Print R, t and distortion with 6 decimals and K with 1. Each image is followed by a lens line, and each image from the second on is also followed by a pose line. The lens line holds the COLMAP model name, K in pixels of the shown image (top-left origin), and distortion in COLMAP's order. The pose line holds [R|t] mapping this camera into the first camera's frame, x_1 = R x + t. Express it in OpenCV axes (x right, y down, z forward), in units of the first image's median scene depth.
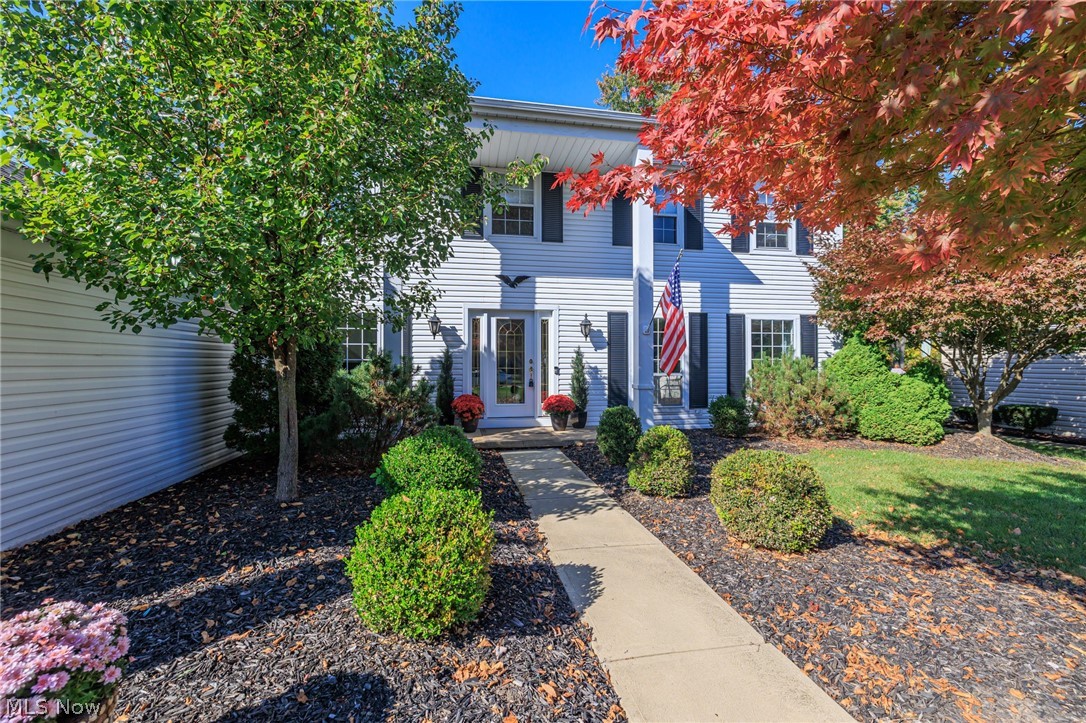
lens RADIAL K [[462.0, 0, 545.2], [0, 462.0, 359.7], [0, 0, 1]] dist [-0.002636, 0.001532]
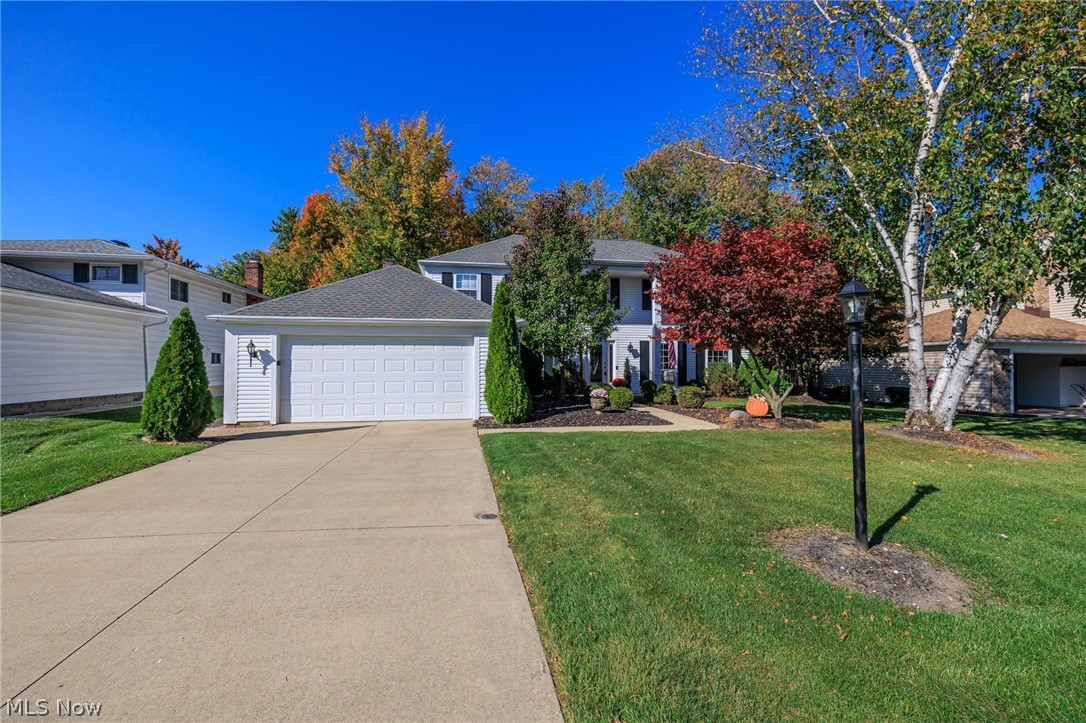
lens RADIAL K [[462.0, 0, 543.4], [0, 462.0, 365.3], [0, 0, 1]] dist [-0.002636, 0.001532]
pose [[0.999776, 0.002720, -0.020992, -0.282043], [-0.002541, 0.999960, 0.008526, -0.006038], [0.021014, -0.008470, 0.999743, -1.218155]]
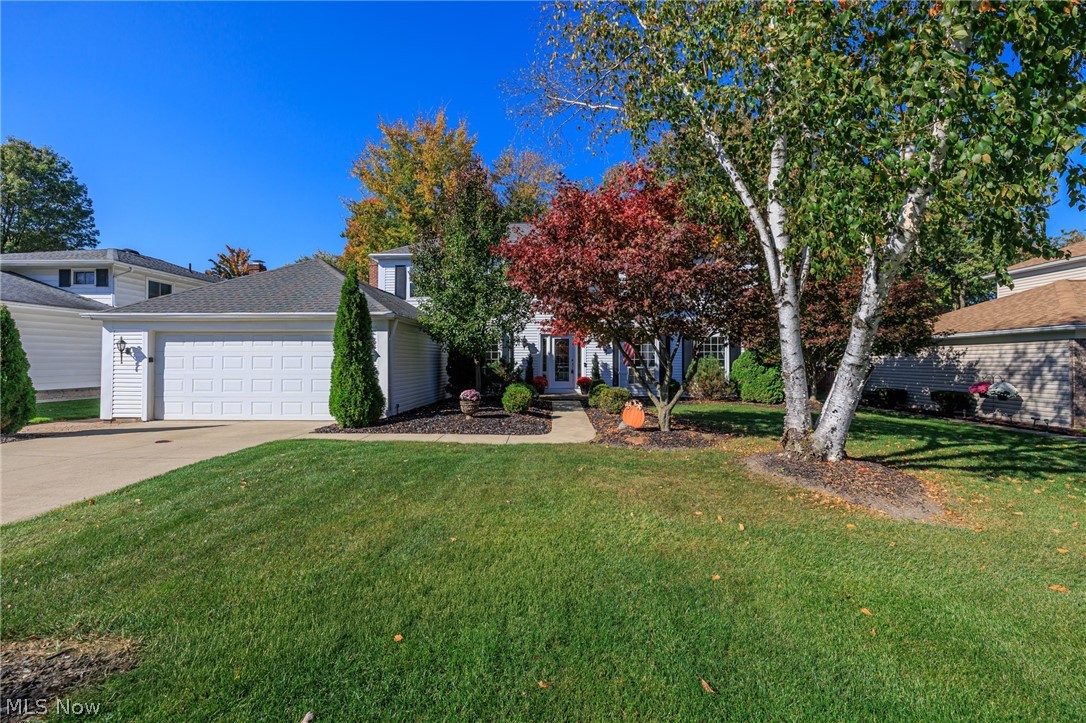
lens RADIAL K [[462.0, 0, 538.8], [0, 462.0, 363.3], [0, 0, 1]] dist [-0.002636, 0.001532]
pose [[0.974509, 0.004145, -0.224312, 0.275975], [-0.001221, 0.999912, 0.013173, -0.008156], [0.224347, -0.012563, 0.974428, -0.962048]]
